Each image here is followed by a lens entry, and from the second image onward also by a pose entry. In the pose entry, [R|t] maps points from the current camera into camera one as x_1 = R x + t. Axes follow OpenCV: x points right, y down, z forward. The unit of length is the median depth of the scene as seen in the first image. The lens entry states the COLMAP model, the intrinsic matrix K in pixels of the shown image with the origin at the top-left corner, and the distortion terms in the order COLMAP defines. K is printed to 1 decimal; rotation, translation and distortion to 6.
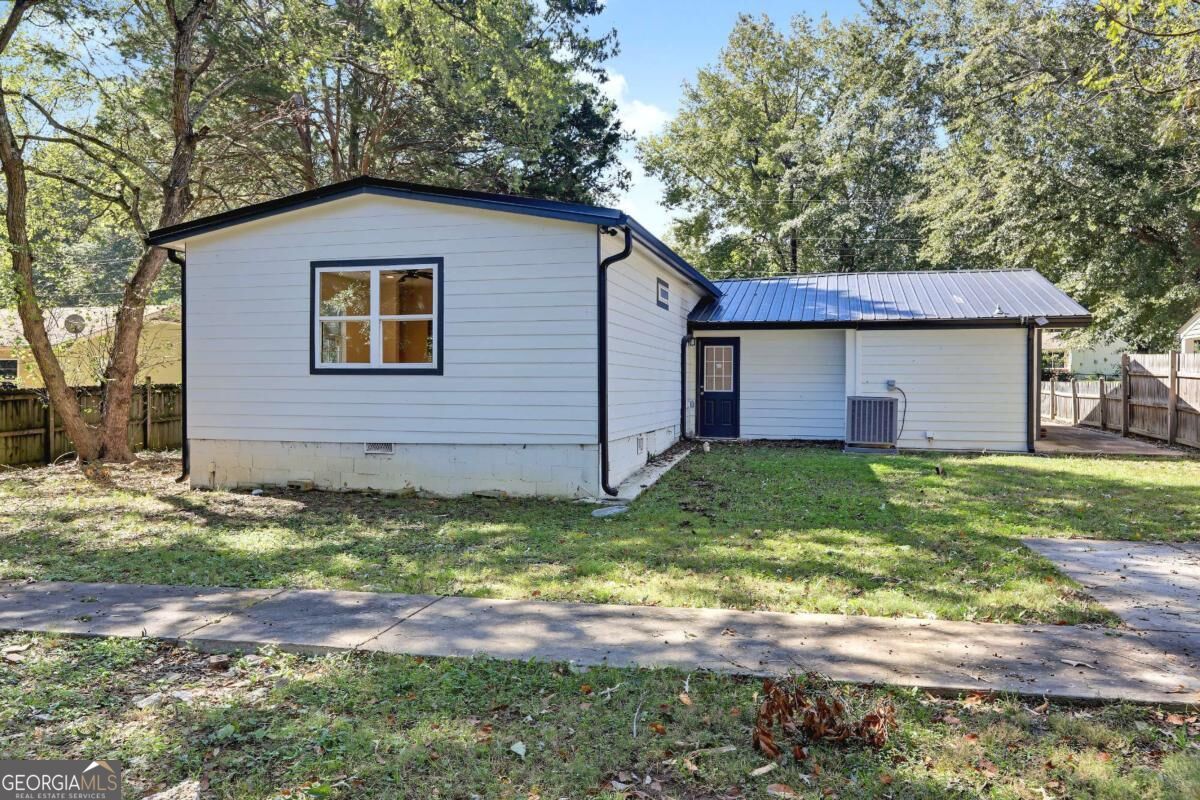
lens RADIAL K [[845.9, 0, 603.4], [0, 845.9, 398.9], [0, 0, 1]] dist [-0.000991, 0.004348]
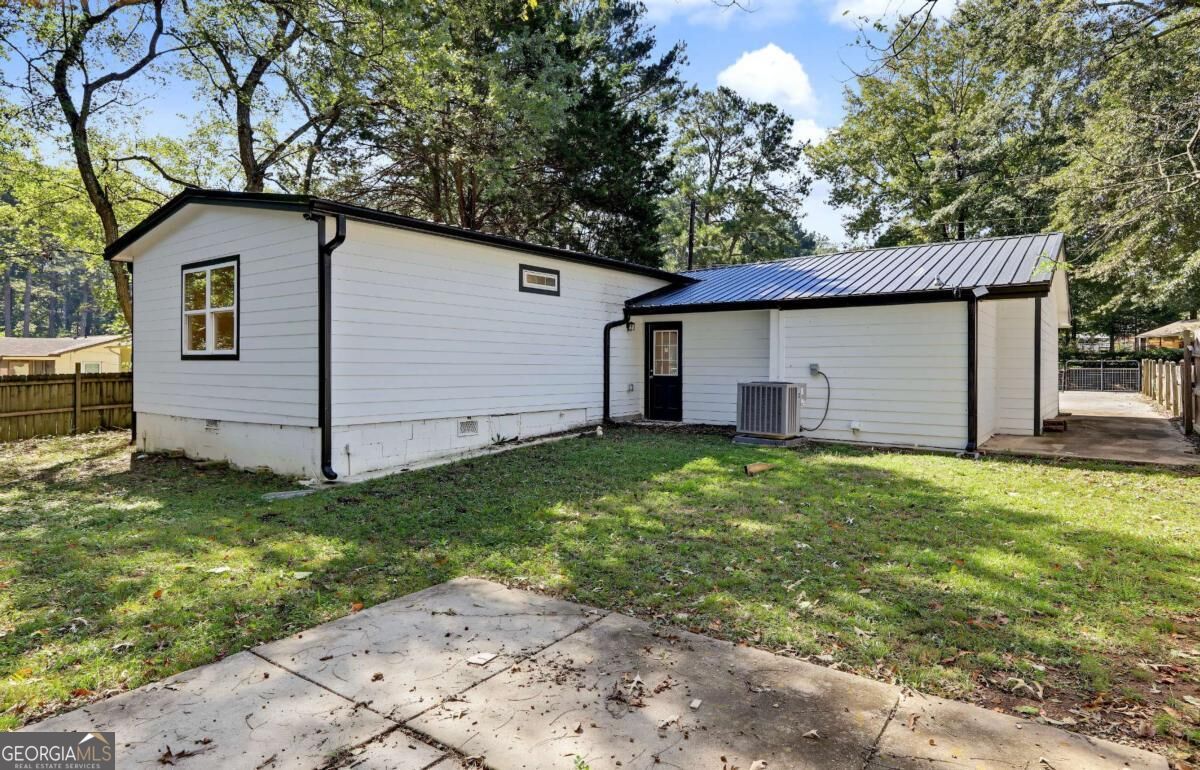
lens RADIAL K [[679.1, 0, 597.2], [0, 679.1, 376.9], [0, 0, 1]] dist [-0.003067, -0.000962]
pose [[0.927621, 0.005196, -0.373486, 0.369171], [-0.006604, 0.999975, -0.002490, -0.004543], [0.373464, 0.004776, 0.927632, 0.221446]]
